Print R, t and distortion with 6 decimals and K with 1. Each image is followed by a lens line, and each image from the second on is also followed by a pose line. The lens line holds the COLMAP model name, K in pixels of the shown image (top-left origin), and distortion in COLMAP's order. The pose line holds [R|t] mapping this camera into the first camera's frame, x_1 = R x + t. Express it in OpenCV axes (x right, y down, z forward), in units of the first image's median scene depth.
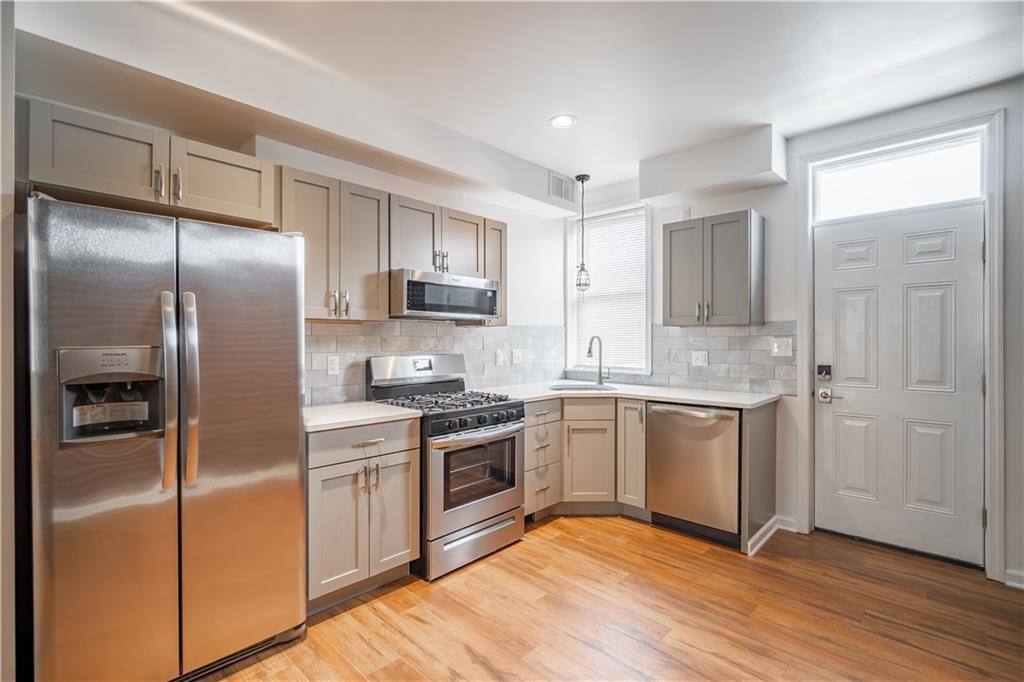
lens RADIAL K [[478.6, 0, 512.0], [0, 478.6, 341.0], [0, 0, 1]] dist [-0.000132, -0.000105]
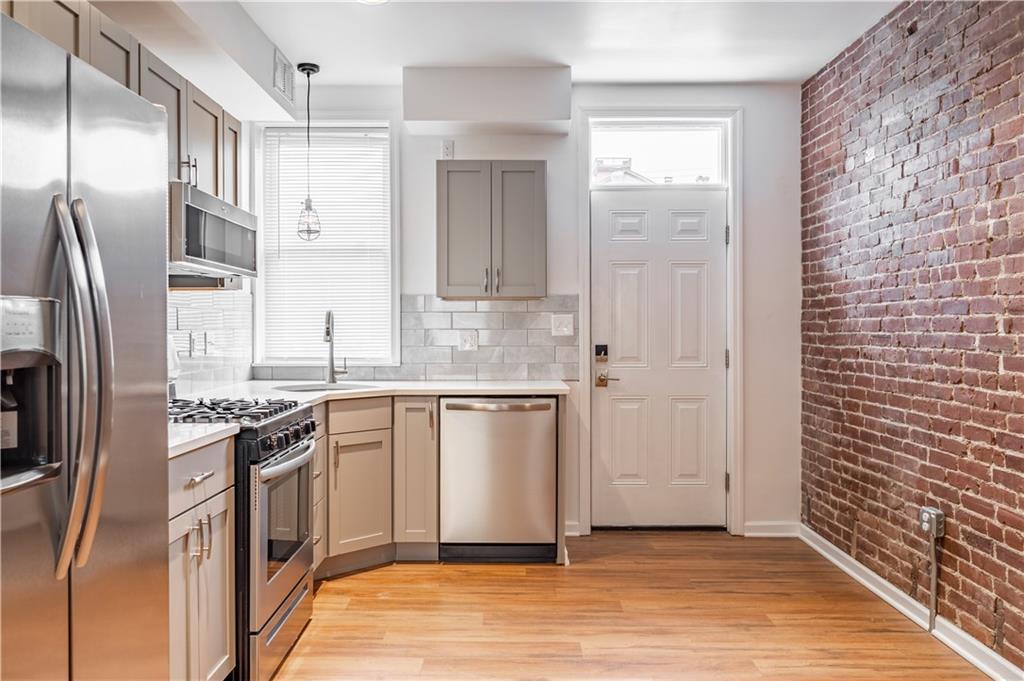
lens RADIAL K [[790.8, 0, 512.0], [0, 790.8, 340.5], [0, 0, 1]] dist [-0.026983, -0.001347]
pose [[0.727860, -0.010342, 0.685648, -0.515385], [0.002786, 0.999923, 0.012125, 0.025066], [-0.685720, -0.006915, 0.727833, 0.033522]]
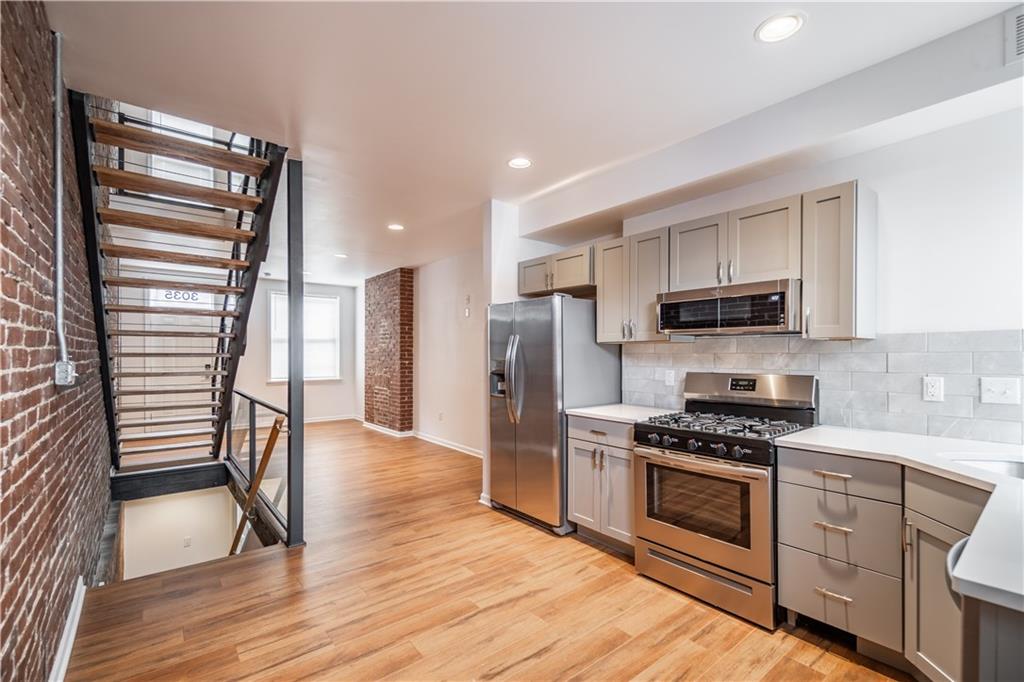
lens RADIAL K [[443.1, 0, 510.0], [0, 443.1, 353.5], [0, 0, 1]] dist [0.000652, 0.000198]
pose [[-0.136639, -0.002883, -0.990617, 0.753753], [-0.002298, 0.999994, -0.002593, -0.006756], [0.990618, 0.001922, -0.136645, 0.705548]]
